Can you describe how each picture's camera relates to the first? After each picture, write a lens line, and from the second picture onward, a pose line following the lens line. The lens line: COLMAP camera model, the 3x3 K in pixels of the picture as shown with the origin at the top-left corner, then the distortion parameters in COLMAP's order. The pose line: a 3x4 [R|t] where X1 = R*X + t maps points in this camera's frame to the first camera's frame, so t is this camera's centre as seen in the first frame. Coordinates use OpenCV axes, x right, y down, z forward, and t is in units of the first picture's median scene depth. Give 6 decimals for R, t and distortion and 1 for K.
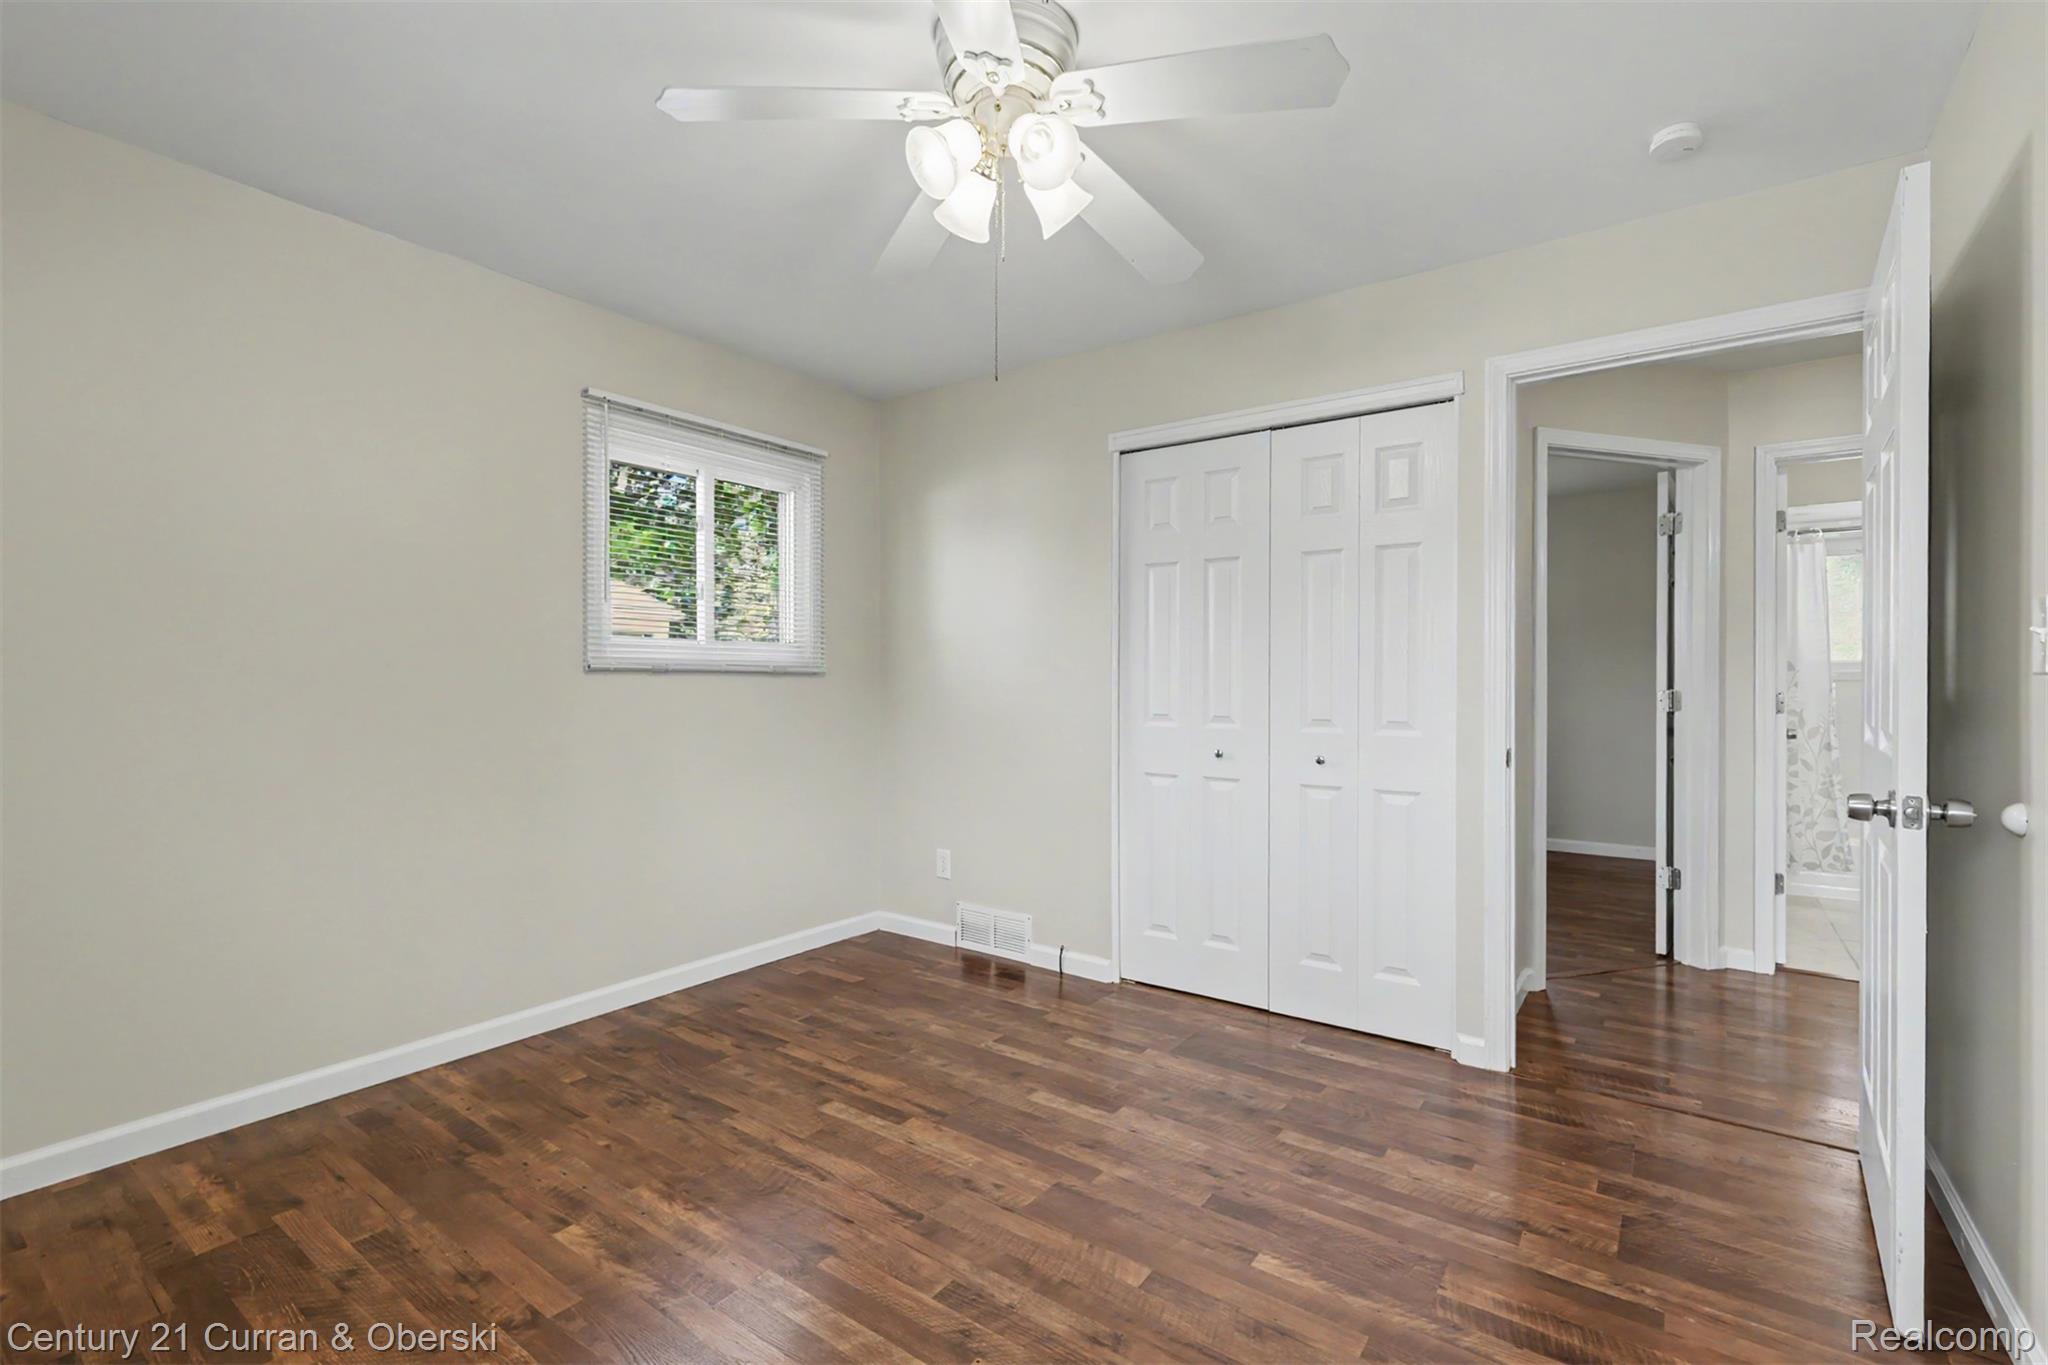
lens RADIAL K [[910.4, 0, 1025.9], [0, 910.4, 681.0], [0, 0, 1]] dist [-0.001161, 0.000416]
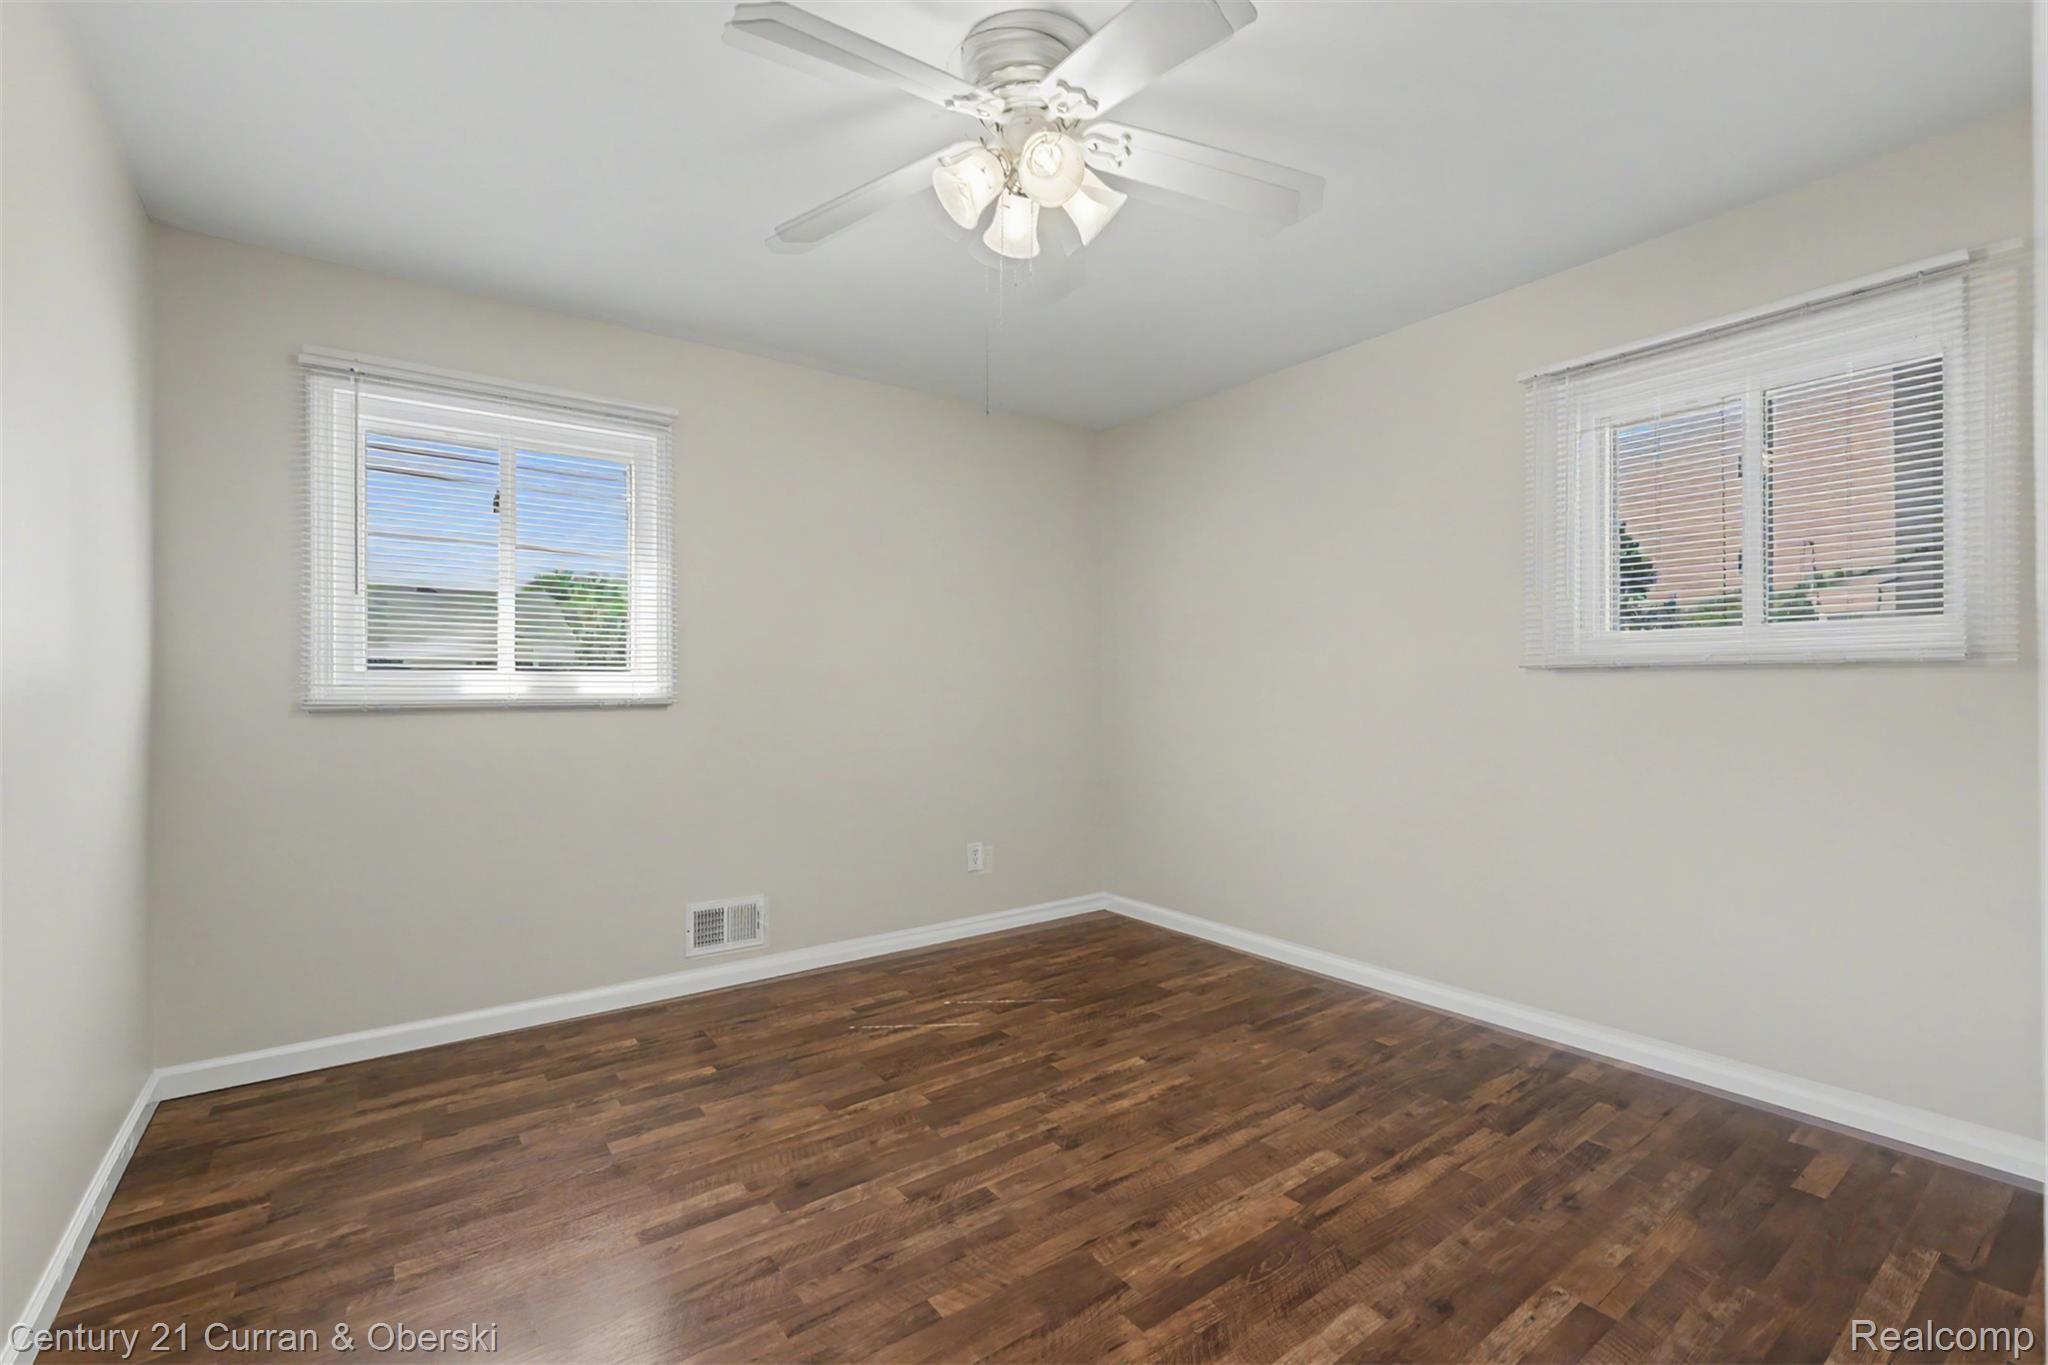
lens RADIAL K [[890.0, 0, 1030.5], [0, 890.0, 675.7], [0, 0, 1]] dist [0.000735, -0.000061]
pose [[-0.293762, -0.005690, -0.955862, 0.739029], [0.010622, 0.999901, -0.009217, -0.001138], [0.955820, -0.012860, -0.293673, 1.016359]]
